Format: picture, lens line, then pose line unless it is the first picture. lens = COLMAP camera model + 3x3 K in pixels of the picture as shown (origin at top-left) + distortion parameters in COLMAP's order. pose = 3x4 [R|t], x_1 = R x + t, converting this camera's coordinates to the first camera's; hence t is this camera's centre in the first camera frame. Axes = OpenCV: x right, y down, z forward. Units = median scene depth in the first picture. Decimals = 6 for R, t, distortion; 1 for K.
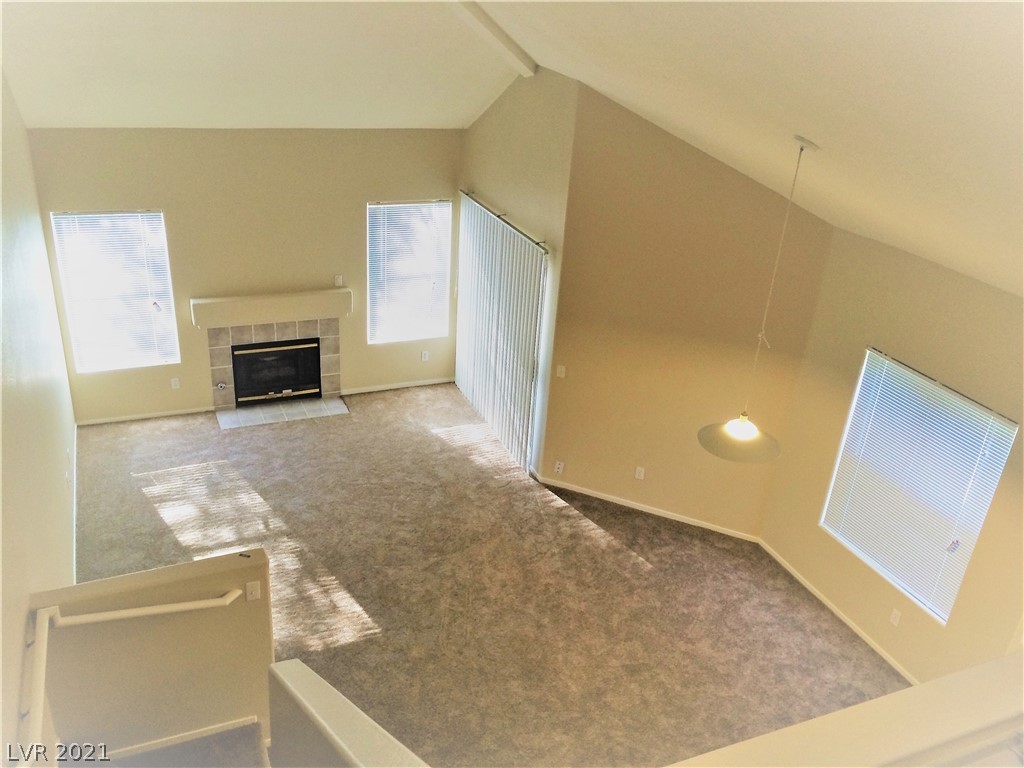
lens RADIAL K [[882.8, 0, 511.0], [0, 882.8, 380.7], [0, 0, 1]] dist [0.061600, -0.068083]
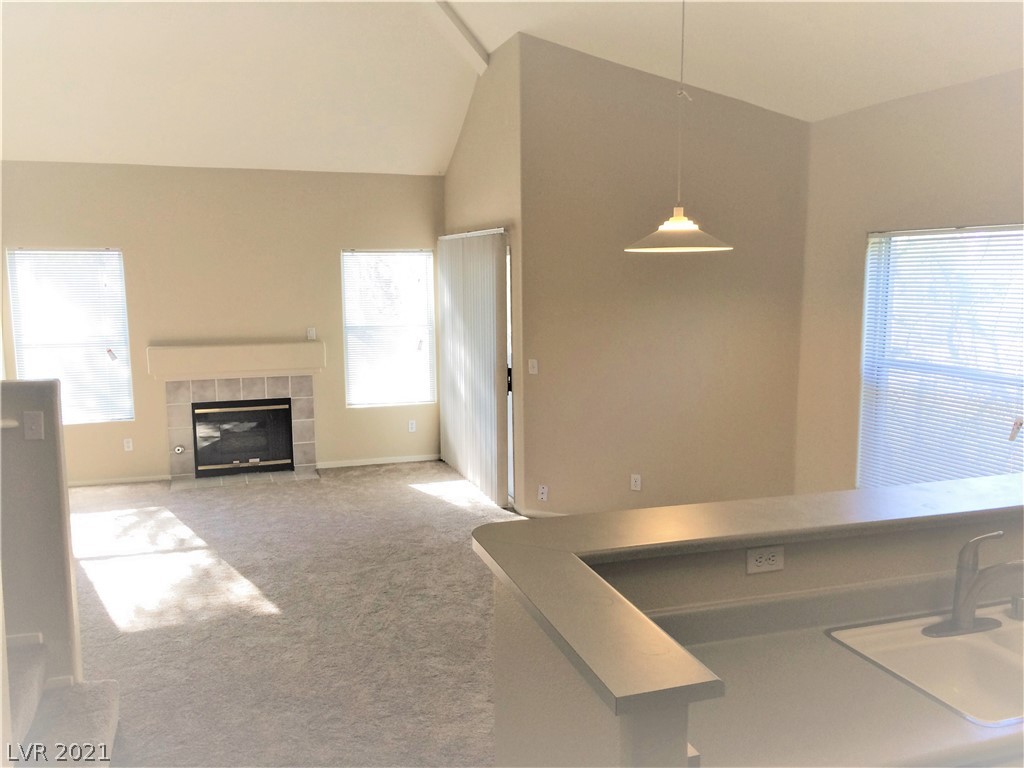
lens RADIAL K [[882.8, 0, 513.8], [0, 882.8, 383.0], [0, 0, 1]] dist [0.061600, -0.068083]
pose [[0.993434, -0.062507, -0.095822, 0.101992], [0.028336, 0.945890, -0.323248, 0.241816], [0.110842, 0.318410, 0.941450, 0.162658]]
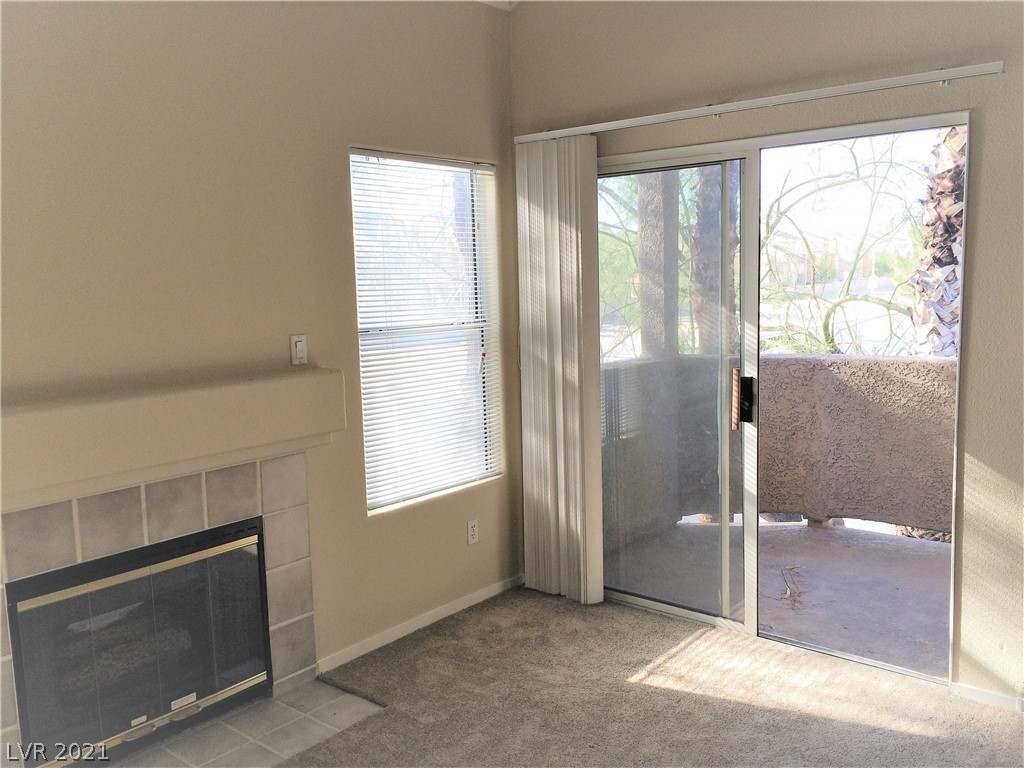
lens RADIAL K [[882.8, 0, 510.7], [0, 882.8, 381.2], [0, 0, 1]] dist [0.061600, -0.068083]
pose [[0.884439, -0.135954, 0.446412, -0.284056], [0.264827, 0.933883, -0.240270, 0.013152], [-0.384231, 0.330726, 0.861967, 0.642729]]
